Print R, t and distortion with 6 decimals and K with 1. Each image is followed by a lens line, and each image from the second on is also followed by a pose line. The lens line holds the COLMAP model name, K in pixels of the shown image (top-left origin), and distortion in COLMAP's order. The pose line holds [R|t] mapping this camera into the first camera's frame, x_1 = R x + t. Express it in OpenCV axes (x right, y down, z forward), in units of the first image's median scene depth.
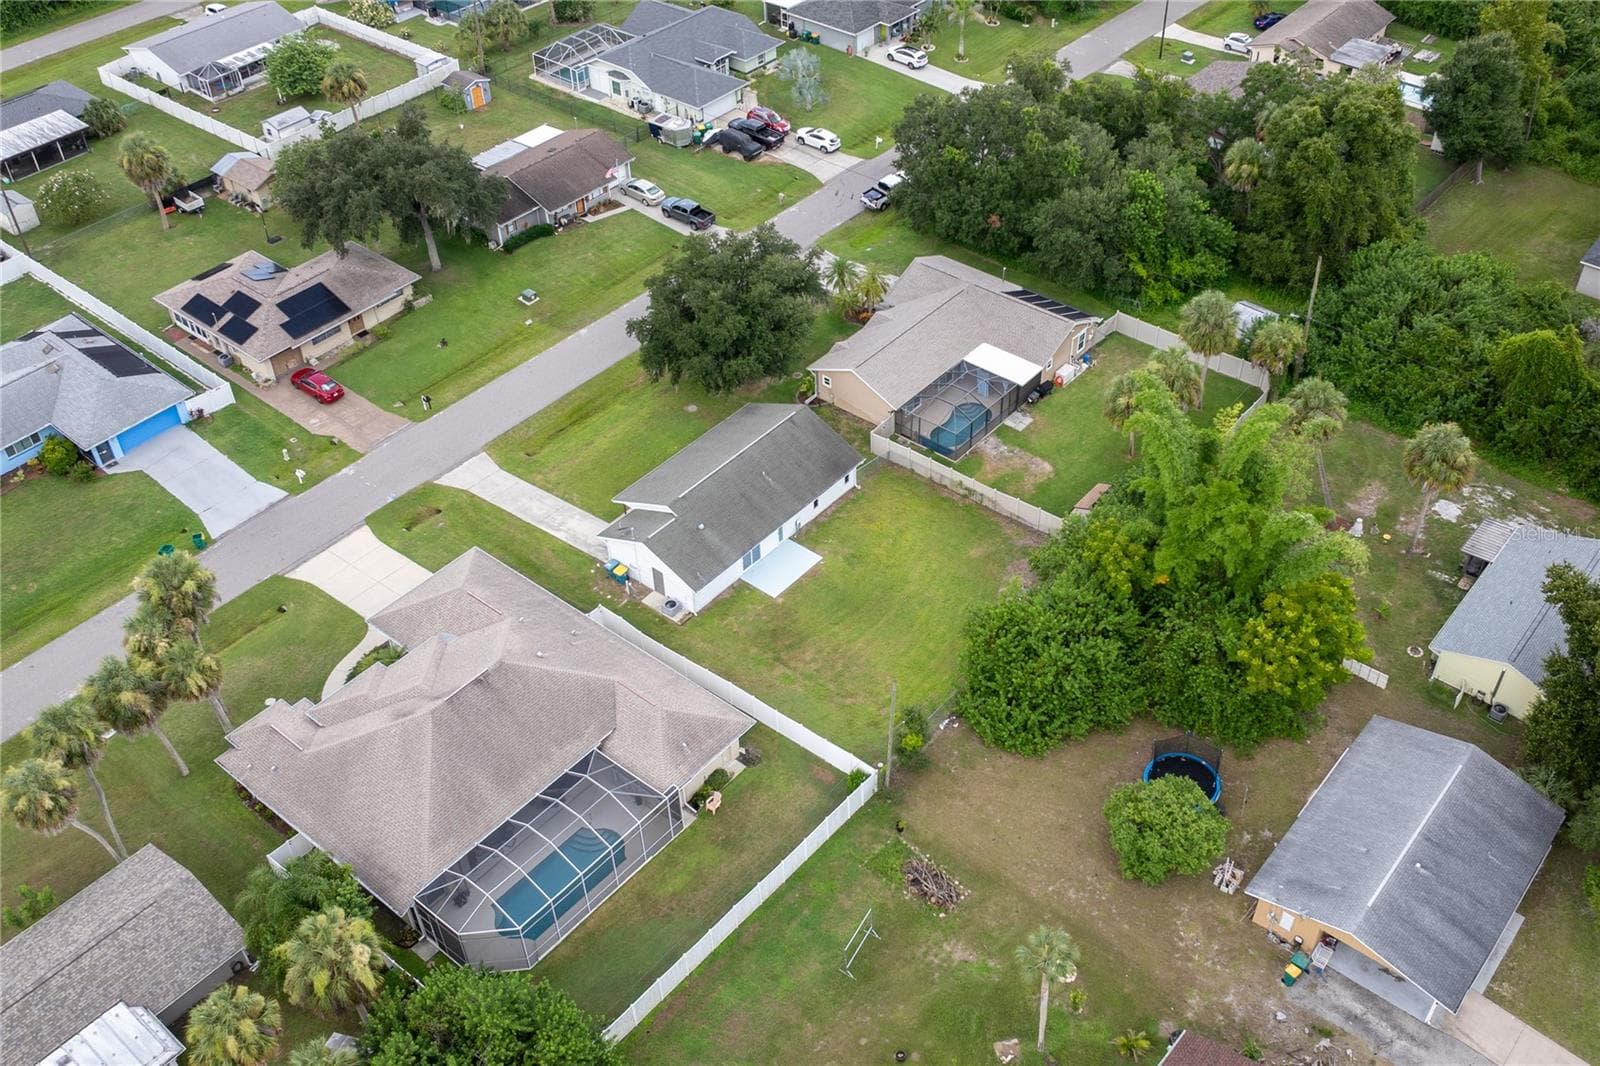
lens RADIAL K [[1513.0, 0, 890.9], [0, 1513.0, 532.6], [0, 0, 1]] dist [-0.028045, -0.025375]
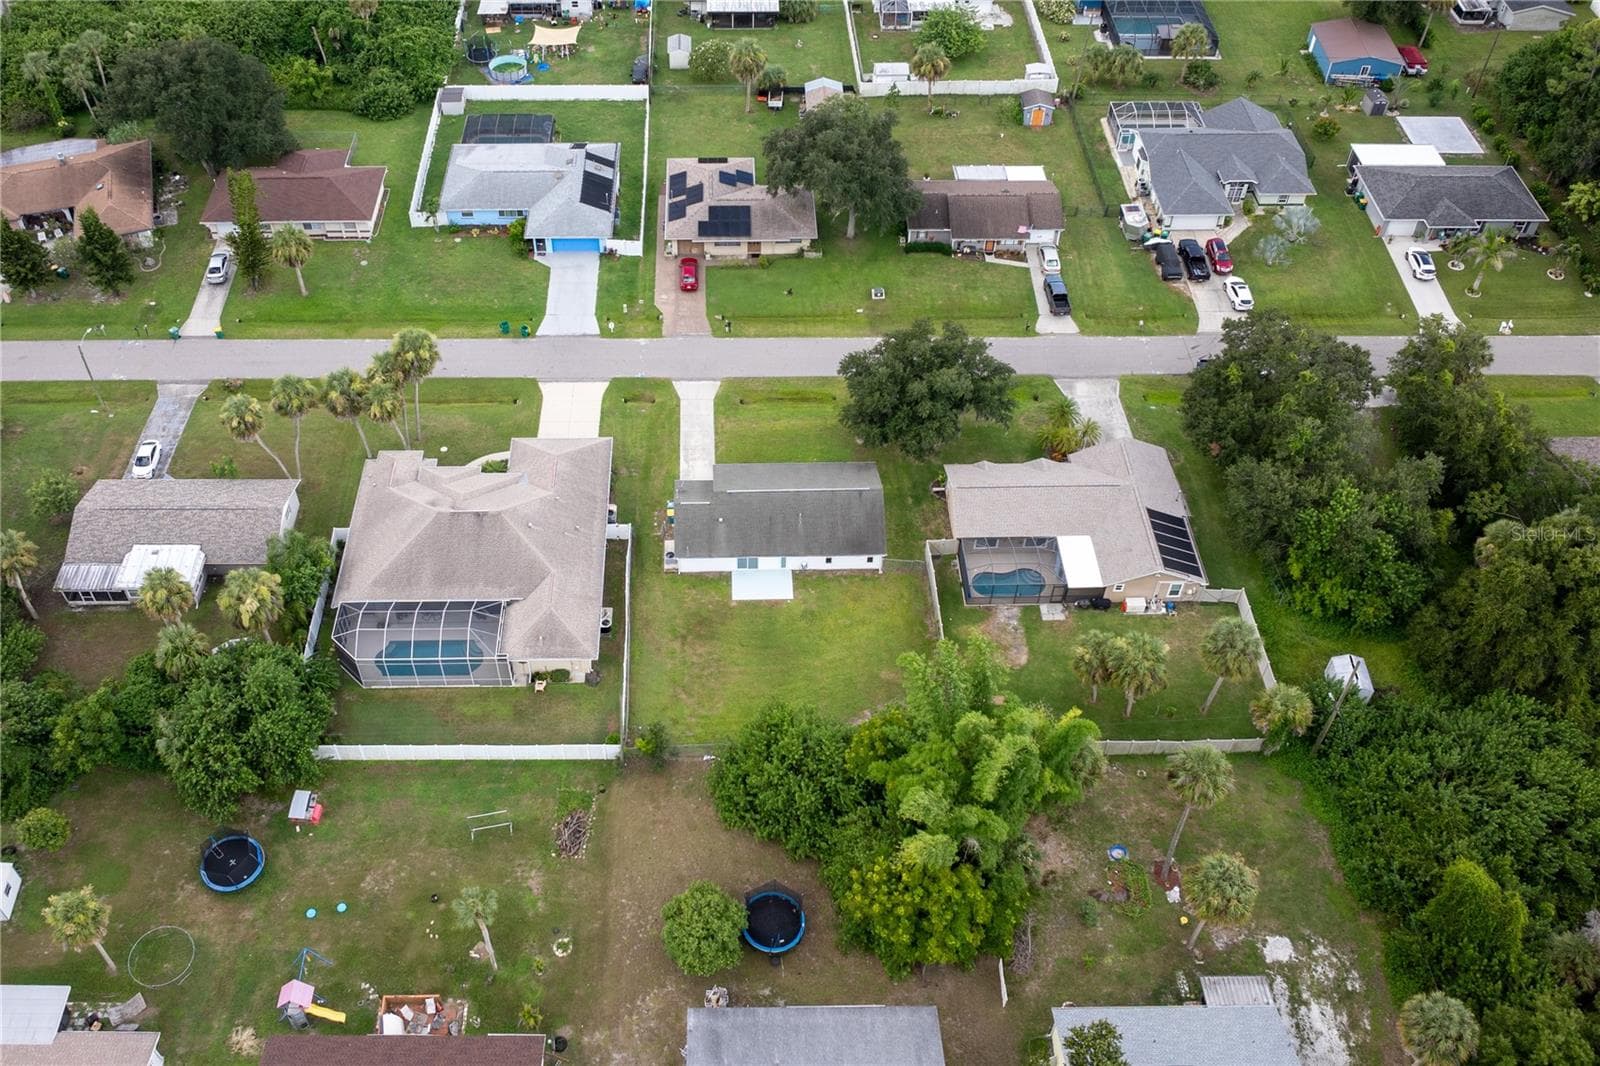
lens RADIAL K [[1481.0, 0, 757.7], [0, 1481.0, 478.8], [0, 0, 1]] dist [-0.004924, -0.095445]
pose [[0.630326, 0.548721, -0.549177, 0.466088], [-0.511943, 0.825589, 0.237313, -0.286821], [0.583613, 0.131563, 0.801304, 0.017142]]
